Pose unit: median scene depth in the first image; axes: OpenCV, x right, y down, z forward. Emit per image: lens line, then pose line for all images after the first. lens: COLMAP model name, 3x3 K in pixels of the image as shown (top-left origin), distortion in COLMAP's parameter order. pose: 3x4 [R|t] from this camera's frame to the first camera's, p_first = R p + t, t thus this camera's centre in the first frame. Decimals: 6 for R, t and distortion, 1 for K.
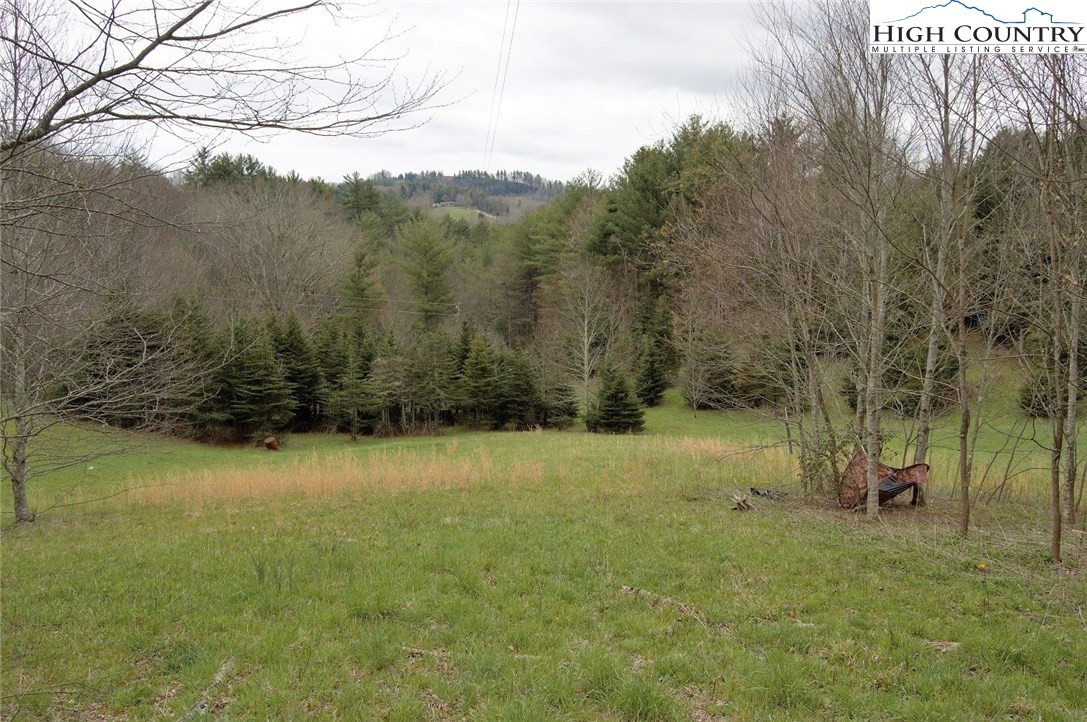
lens RADIAL K [[885.5, 0, 544.9], [0, 885.5, 362.6], [0, 0, 1]] dist [-0.056617, -0.009325]
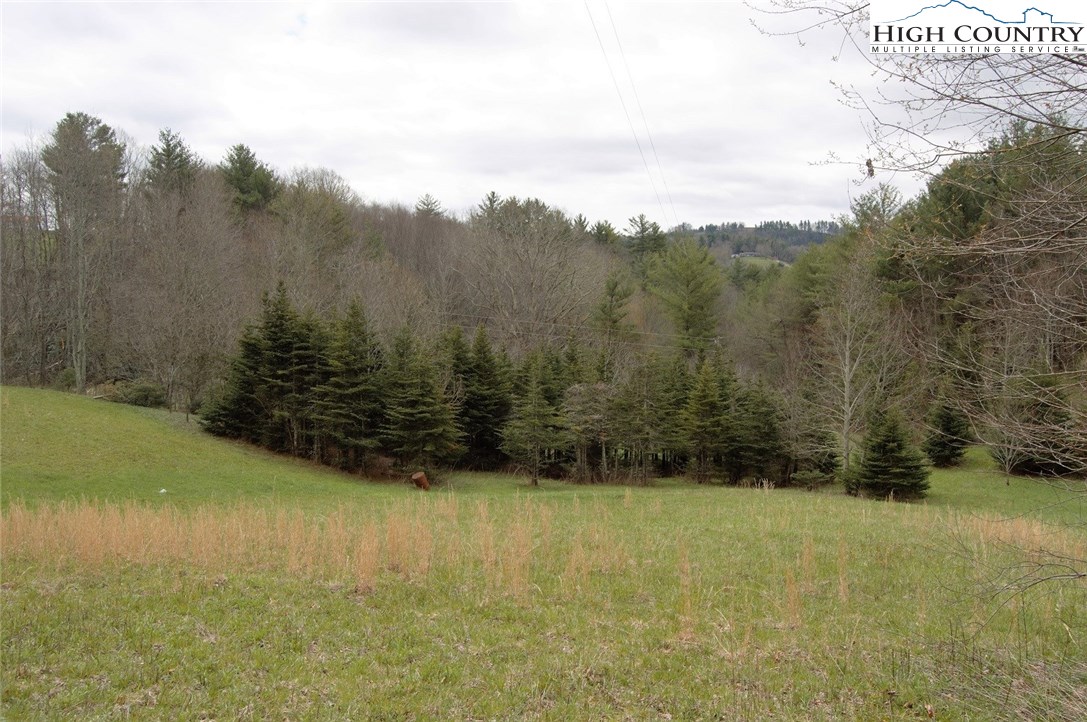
lens RADIAL K [[885.5, 0, 542.3], [0, 885.5, 357.0], [0, 0, 1]] dist [-0.056617, -0.009325]
pose [[0.943769, 0.024072, -0.329727, 0.045263], [-0.045362, 0.997341, -0.057029, 0.016573], [0.327477, 0.068779, 0.942352, 0.216047]]
